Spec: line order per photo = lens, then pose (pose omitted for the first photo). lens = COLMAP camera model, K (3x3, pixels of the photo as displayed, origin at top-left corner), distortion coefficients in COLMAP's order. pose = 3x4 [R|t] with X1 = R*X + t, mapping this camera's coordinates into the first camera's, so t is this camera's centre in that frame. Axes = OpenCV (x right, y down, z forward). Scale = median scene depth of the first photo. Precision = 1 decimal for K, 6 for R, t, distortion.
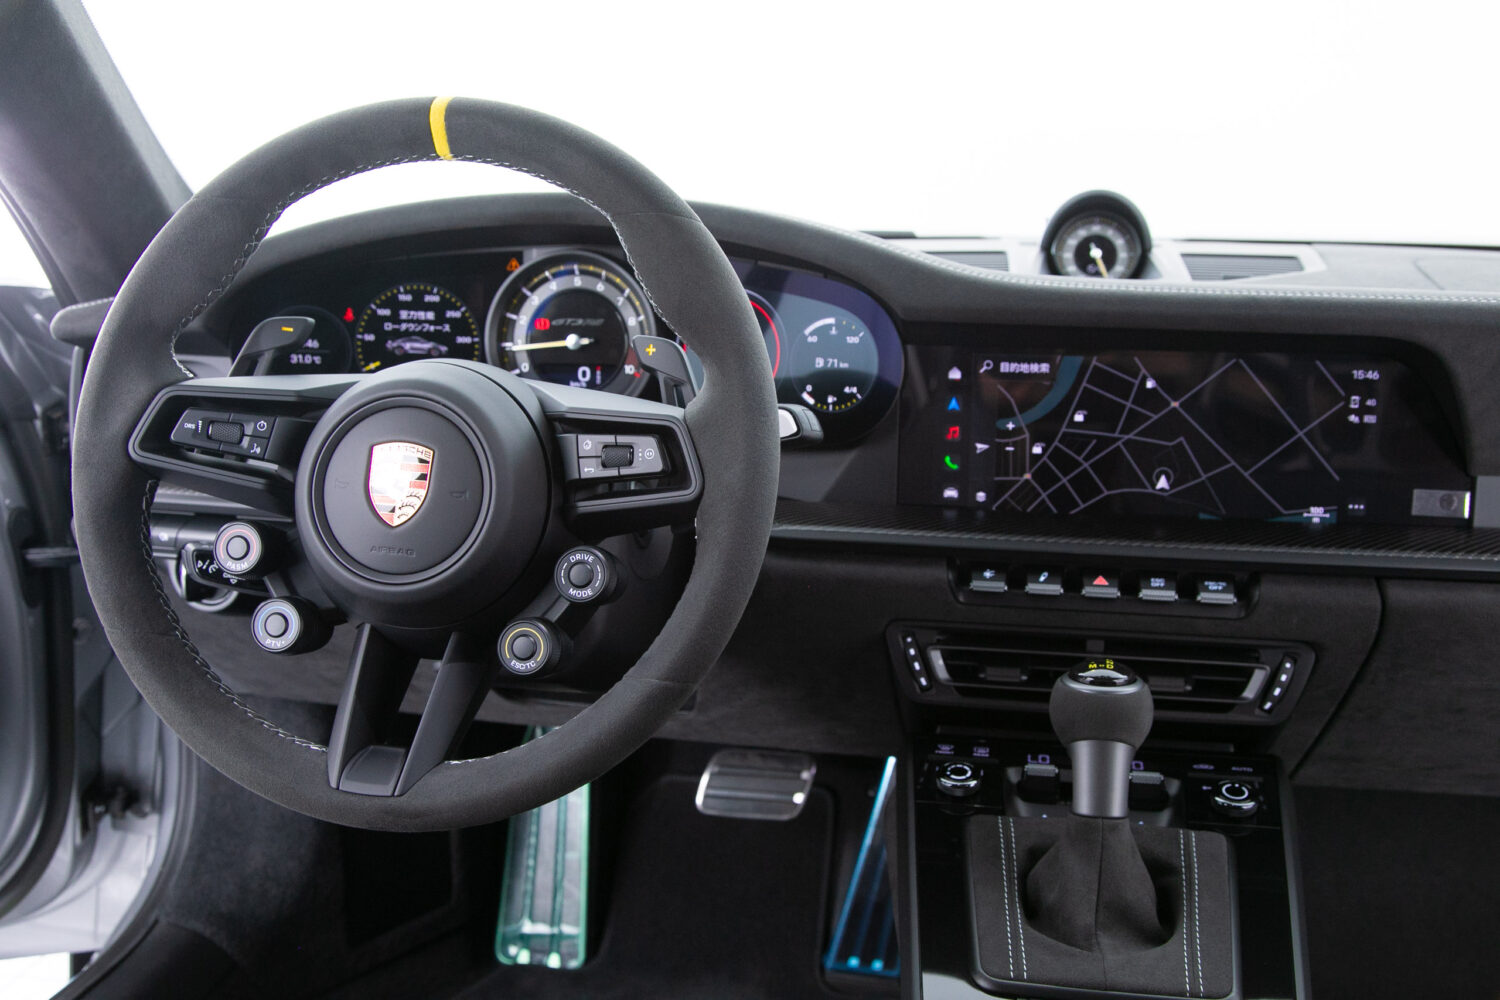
lens RADIAL K [[1487.6, 0, 750.0], [0, 1487.6, 500.0], [0, 0, 1]] dist [-0.002865, 0.005042]
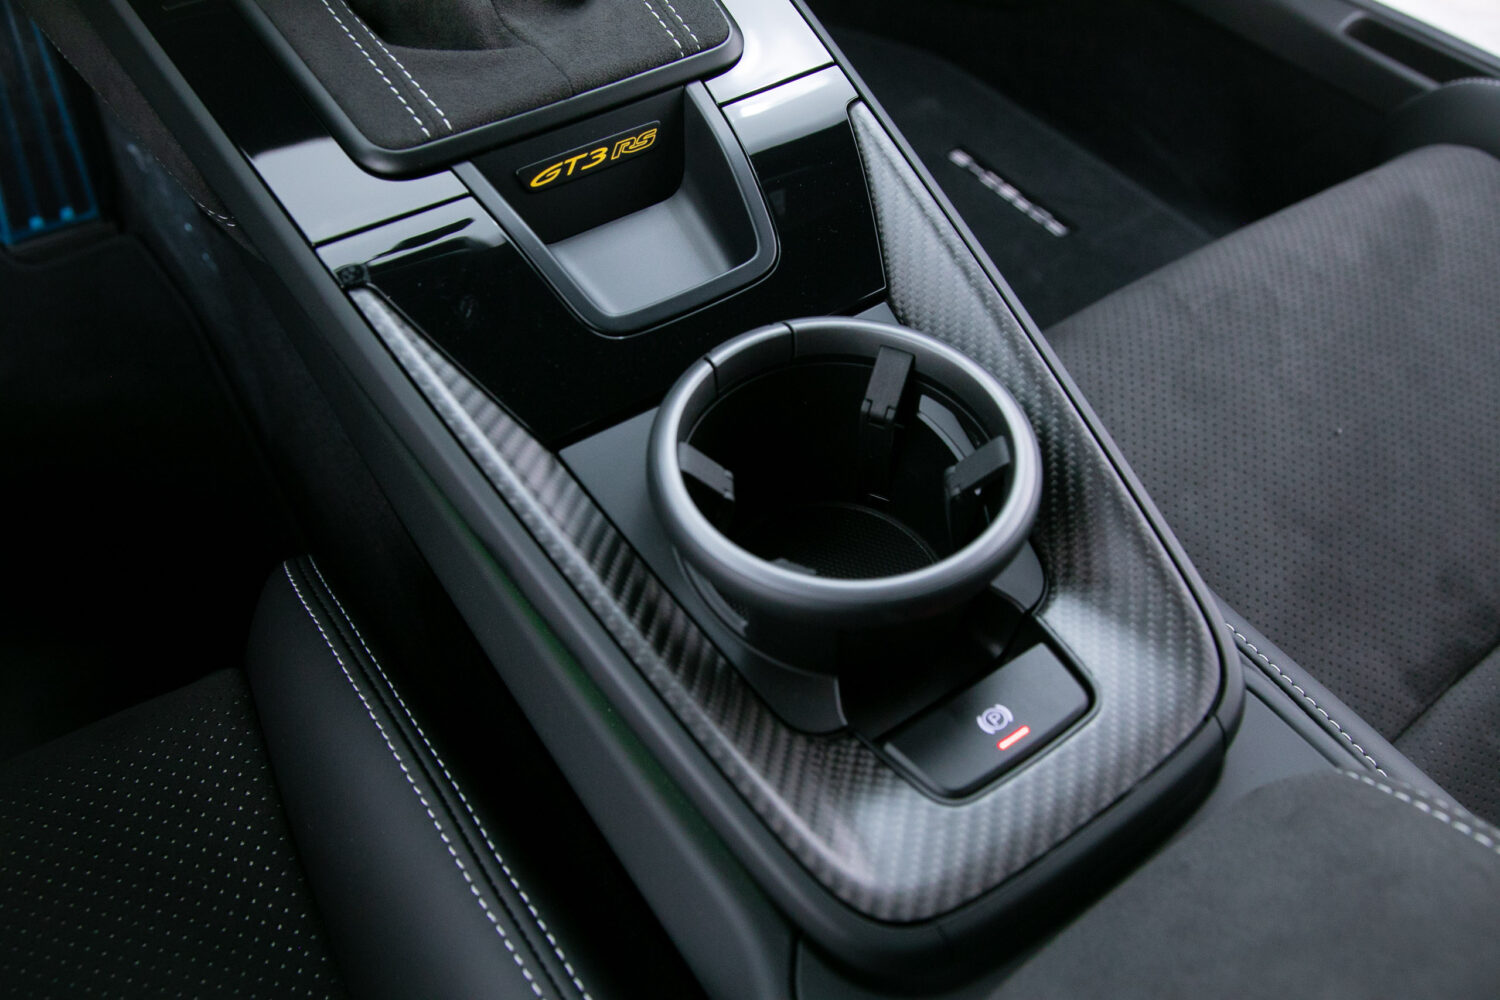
lens RADIAL K [[1203.1, 0, 750.0], [0, 1203.1, 500.0], [0, 0, 1]] dist [-0.003436, -0.002102]
pose [[0.738633, -0.520207, 0.428725, -0.005422], [0.161934, 0.754292, 0.636255, 0.128232], [-0.654368, -0.400534, 0.641385, 0.479539]]
